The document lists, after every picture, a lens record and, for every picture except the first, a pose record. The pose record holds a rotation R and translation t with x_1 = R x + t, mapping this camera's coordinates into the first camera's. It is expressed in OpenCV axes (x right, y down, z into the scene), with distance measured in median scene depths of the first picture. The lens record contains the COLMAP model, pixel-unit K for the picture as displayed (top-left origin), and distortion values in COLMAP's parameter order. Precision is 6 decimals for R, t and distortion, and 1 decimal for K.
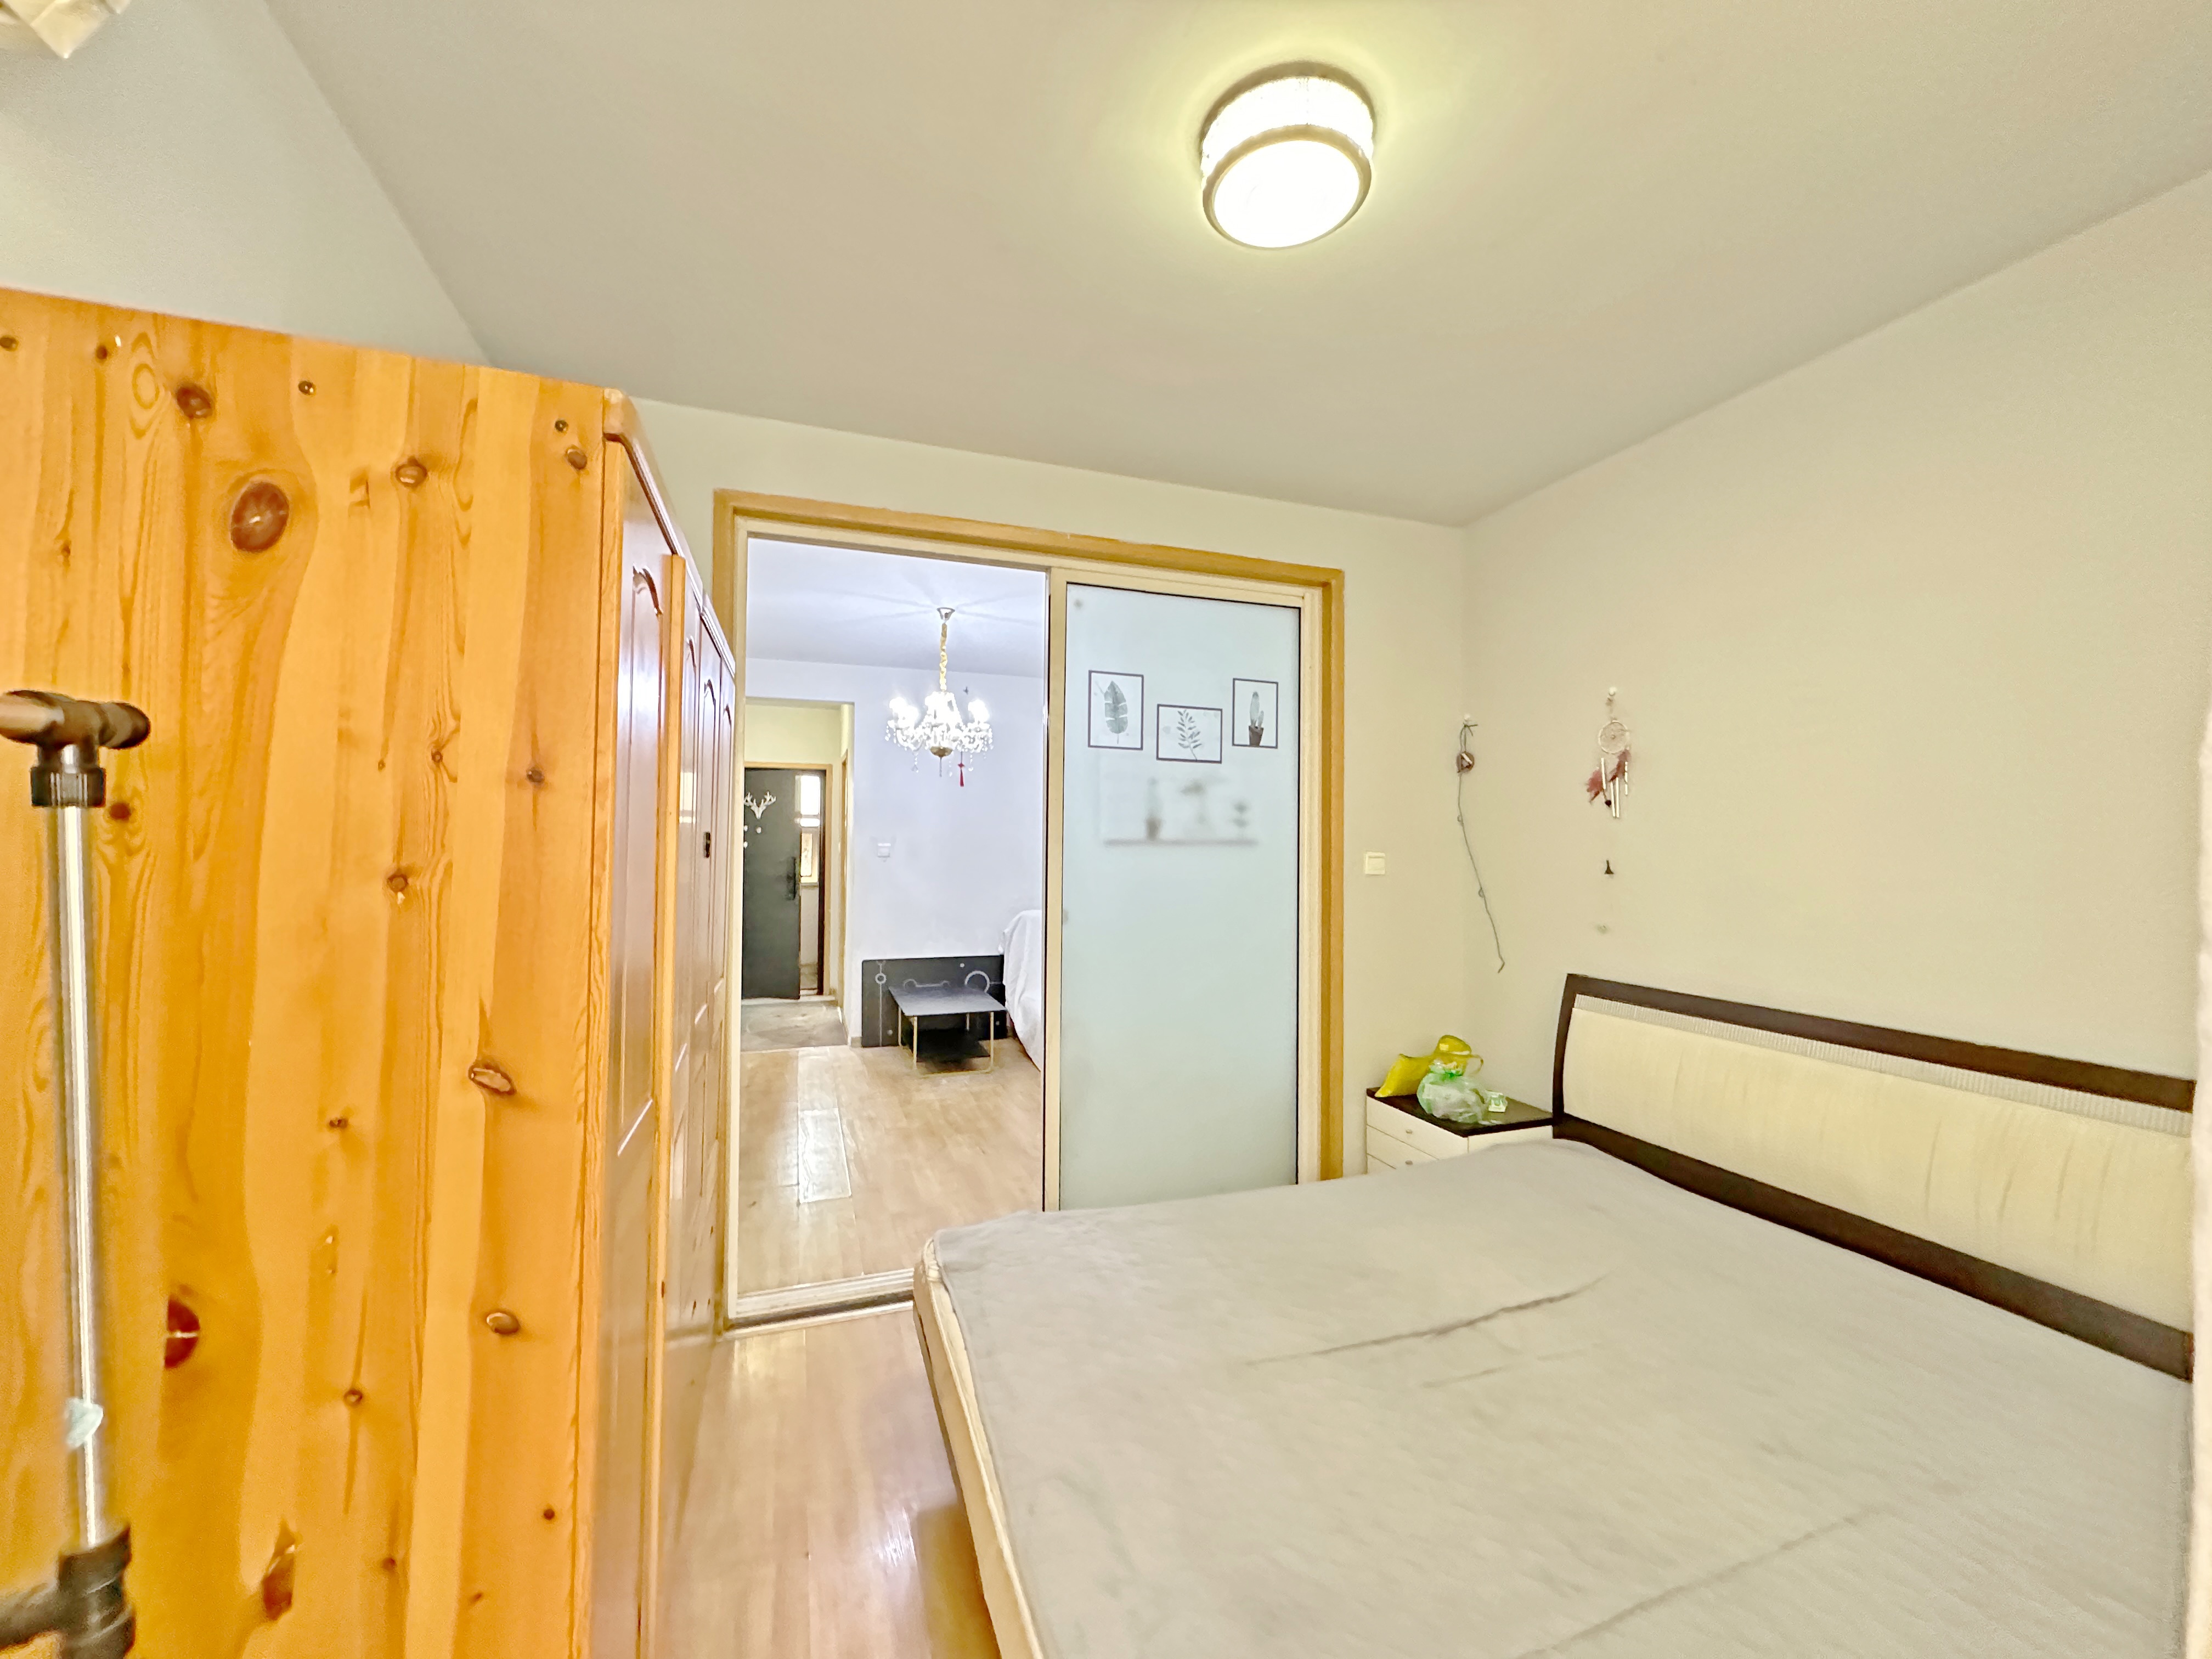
lens RADIAL K [[875.8, 0, 1104.6], [0, 875.8, 830.8], [0, 0, 1]] dist [-0.000856, 0.000628]
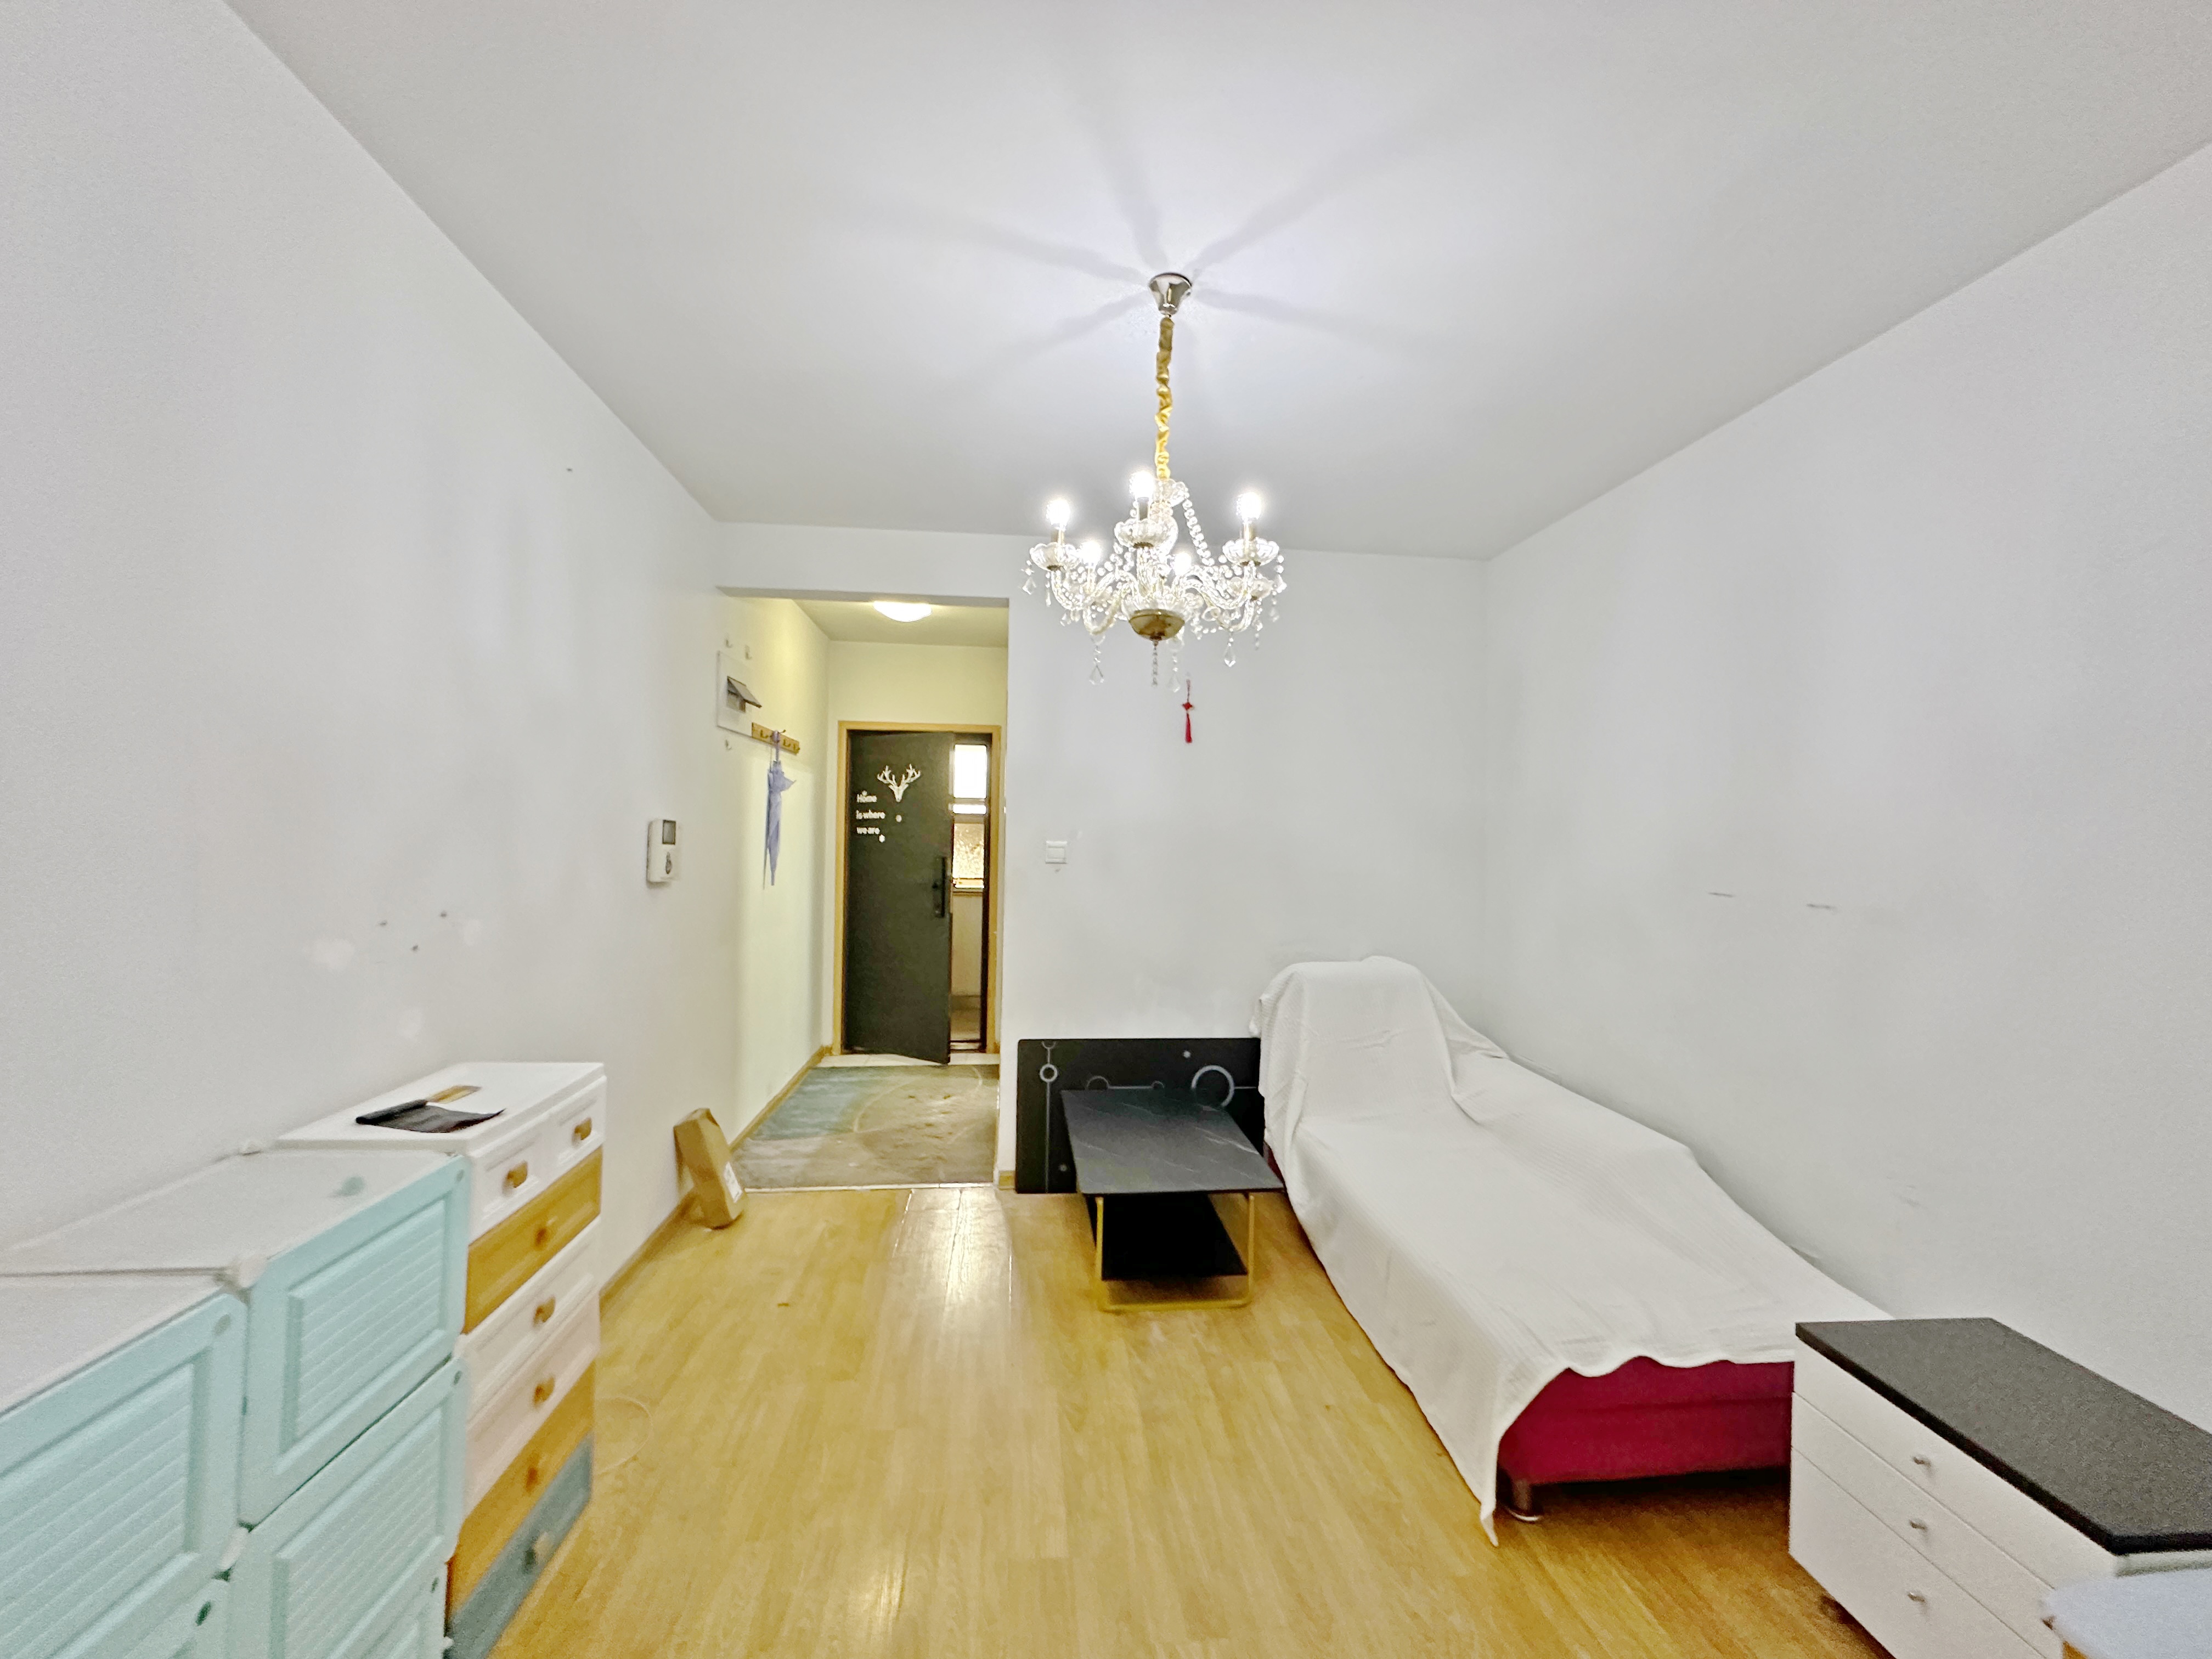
lens RADIAL K [[875.8, 0, 1106.4], [0, 875.8, 830.0], [0, 0, 1]] dist [-0.000856, 0.000628]
pose [[0.972804, 0.009533, -0.231435, -0.082428], [-0.007588, 0.999928, 0.009292, 0.001387], [0.231507, -0.007283, 0.972806, 0.430089]]
